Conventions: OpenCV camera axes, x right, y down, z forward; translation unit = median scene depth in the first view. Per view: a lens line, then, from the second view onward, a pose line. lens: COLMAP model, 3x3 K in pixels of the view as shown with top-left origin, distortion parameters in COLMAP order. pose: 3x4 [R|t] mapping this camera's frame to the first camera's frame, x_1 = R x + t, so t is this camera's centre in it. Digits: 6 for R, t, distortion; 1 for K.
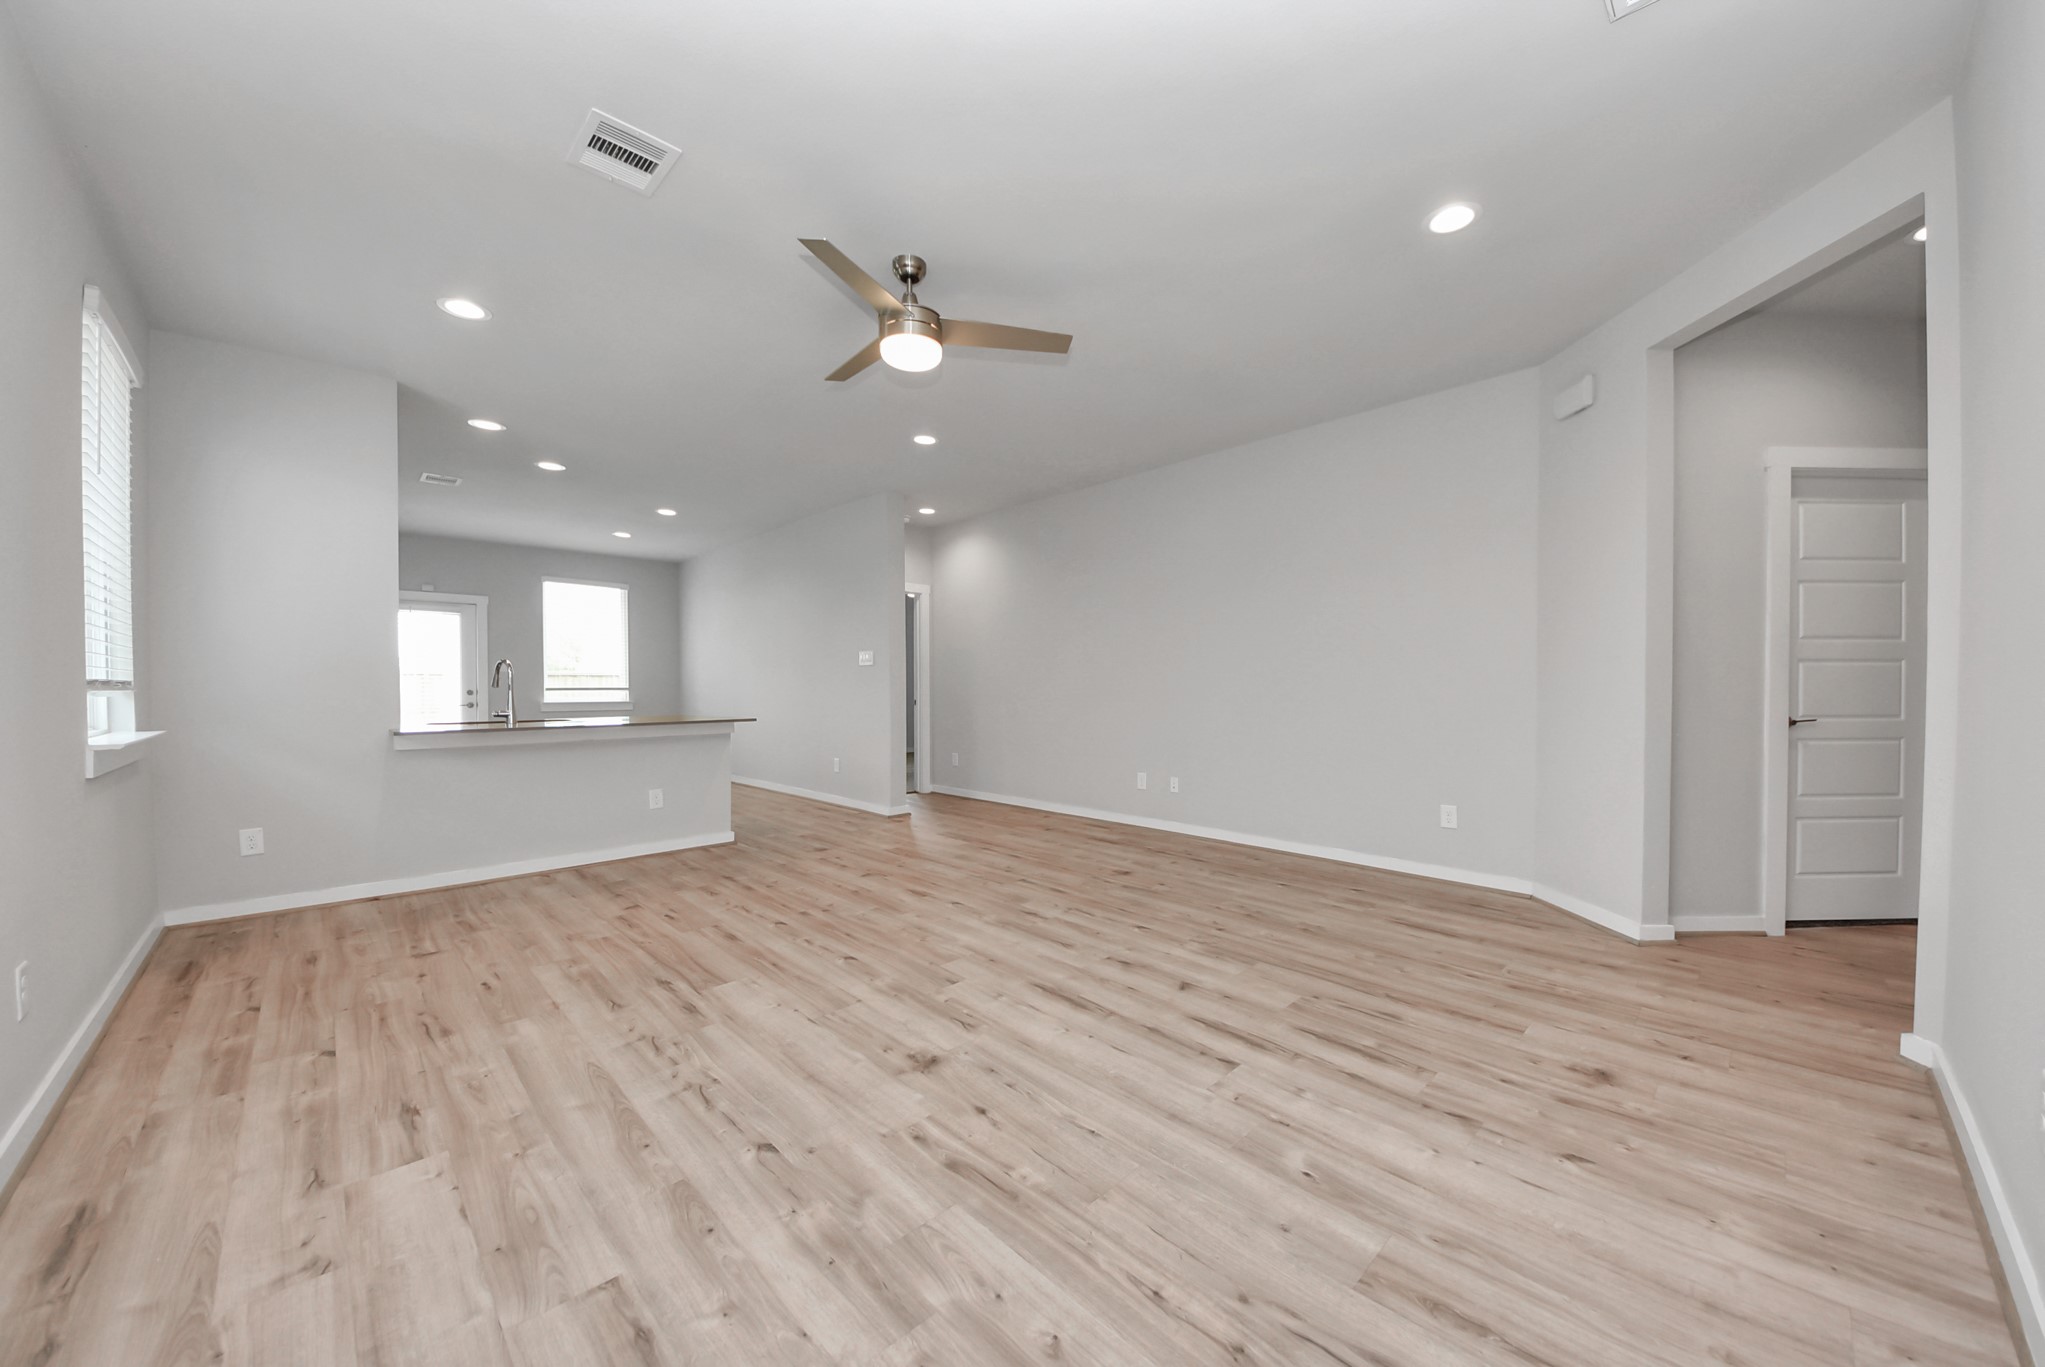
lens RADIAL K [[734.9, 0, 1035.2], [0, 734.9, 679.4], [0, 0, 1]] dist [-0.002763, 0.000009]
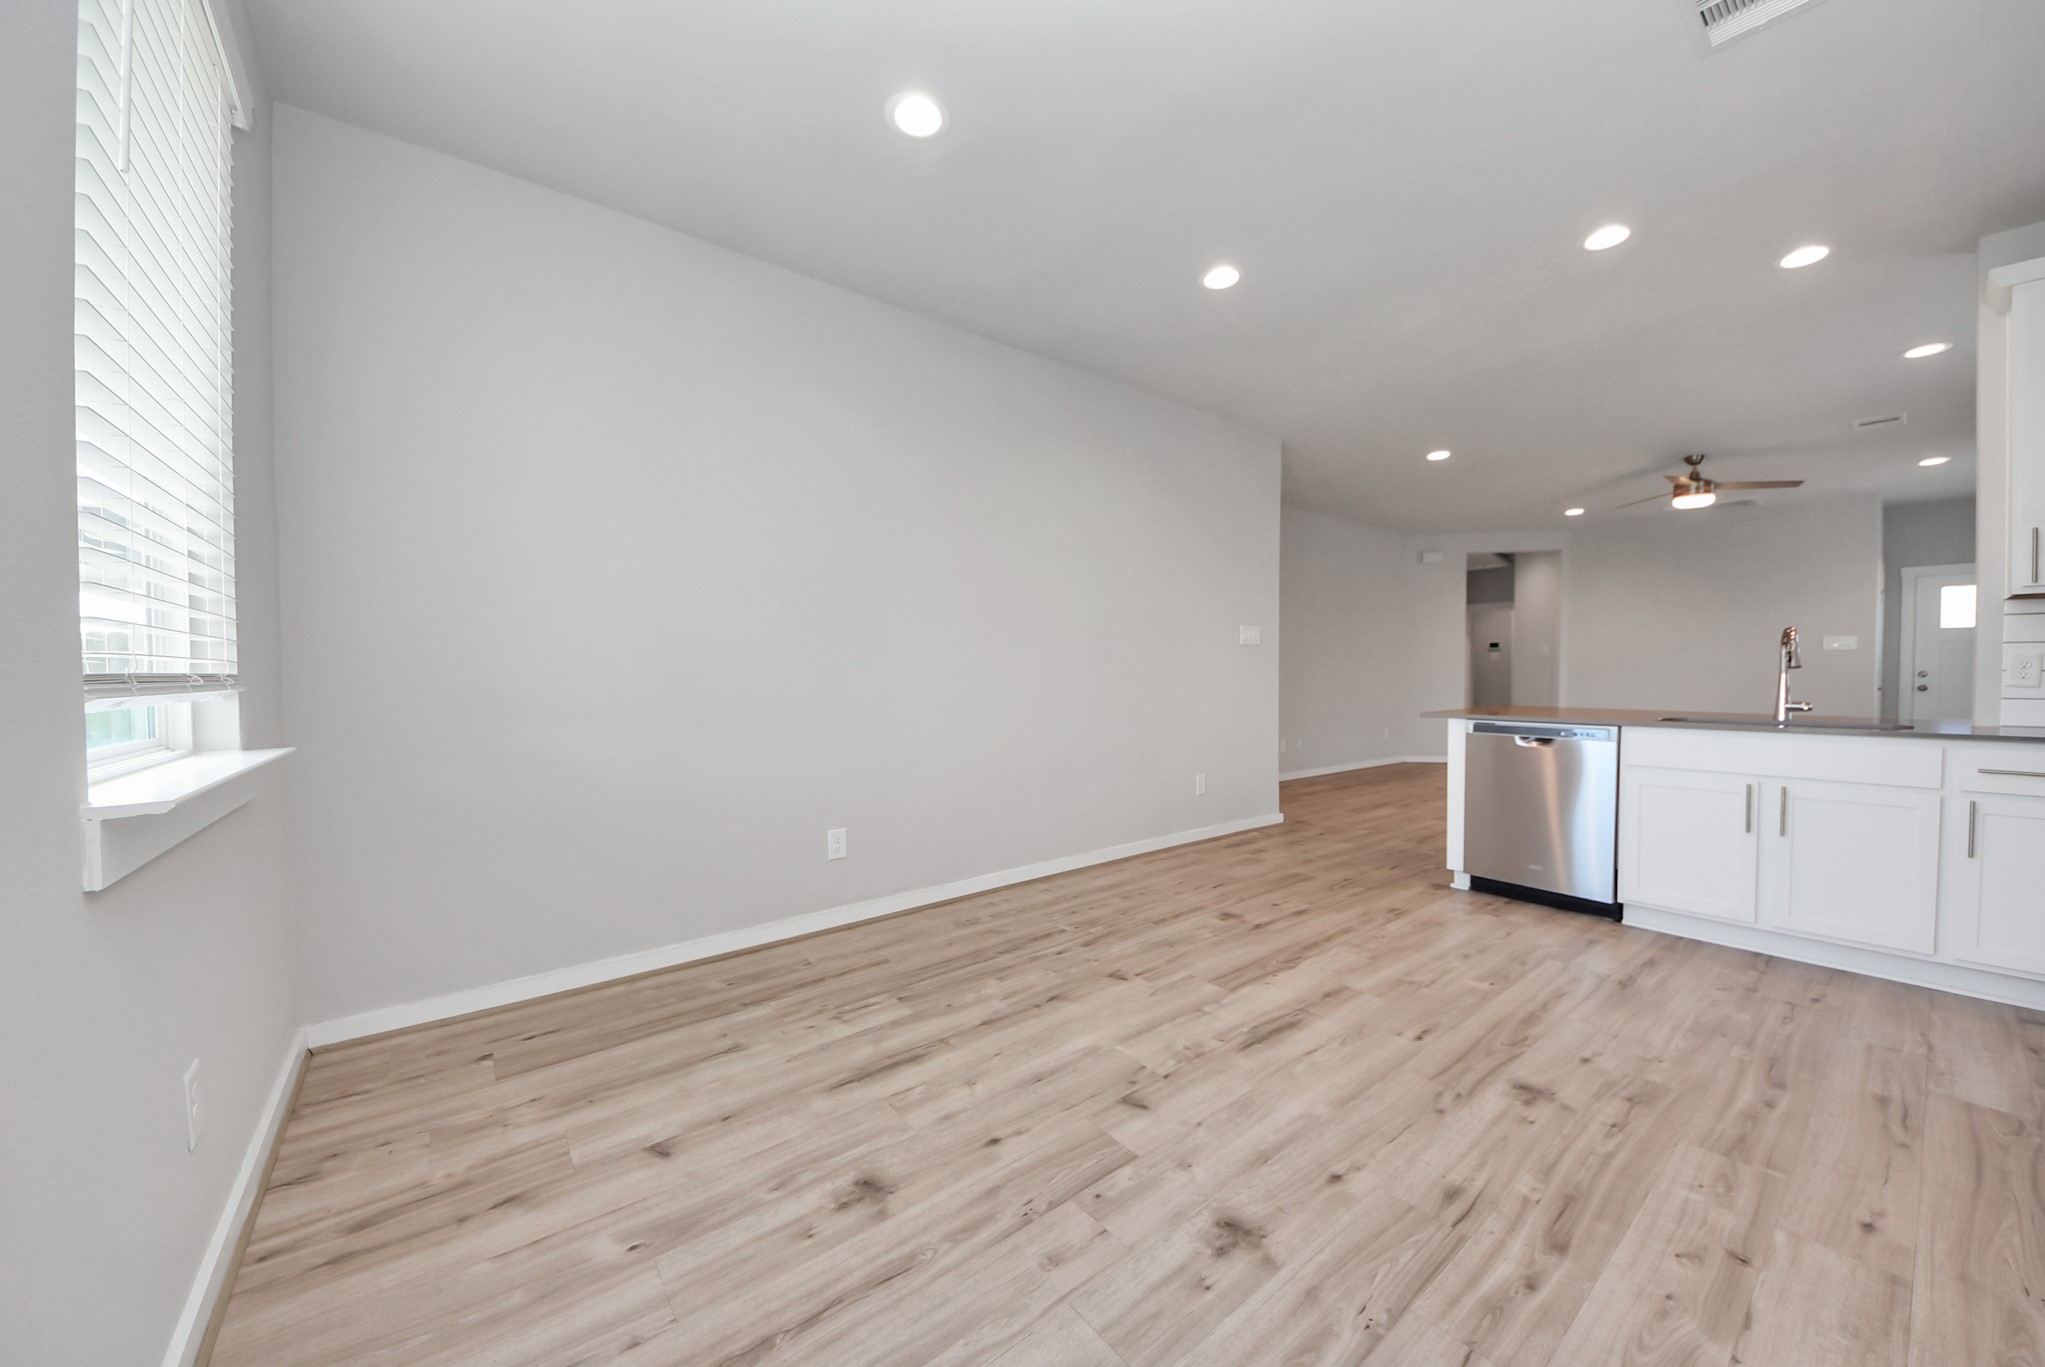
lens RADIAL K [[734.9, 0, 1022.5], [0, 734.9, 689.1], [0, 0, 1]] dist [-0.002763, 0.000009]
pose [[0.117236, -0.021556, 0.992870, -2.421738], [-0.000270, 0.999764, 0.021738, 0.019449], [-0.993104, -0.002817, 0.117202, 2.643682]]
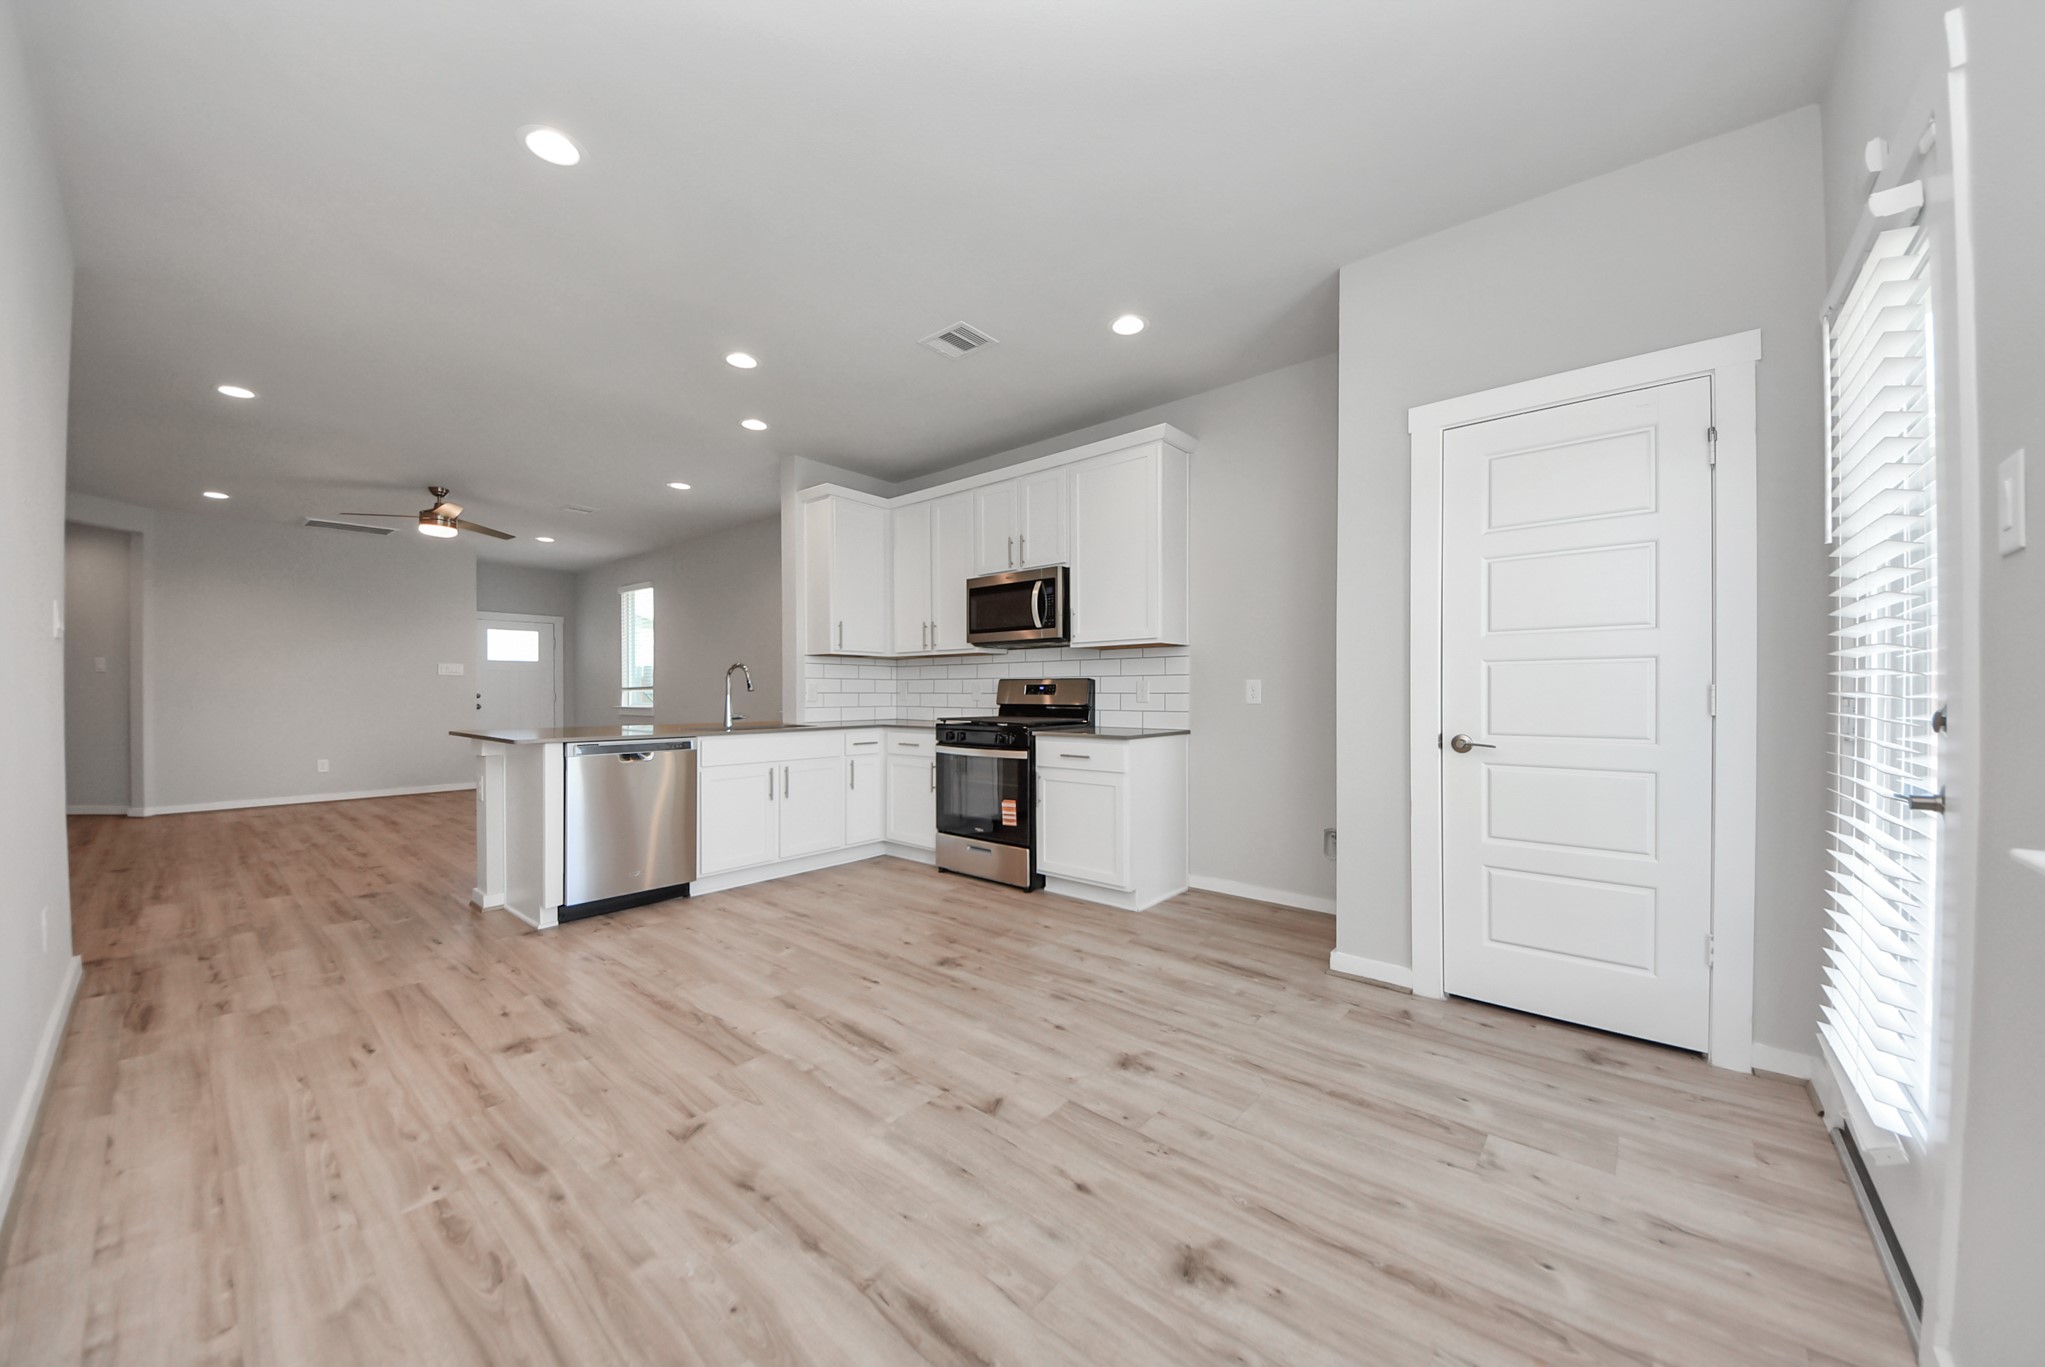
lens RADIAL K [[734.9, 0, 1048.2], [0, 734.9, 685.4], [0, 0, 1]] dist [-0.002763, 0.000009]
pose [[-0.994779, 0.005574, -0.101904, -1.708072], [0.006156, 0.999967, -0.005393, 0.014246], [0.101870, -0.005992, -0.994780, 3.350312]]
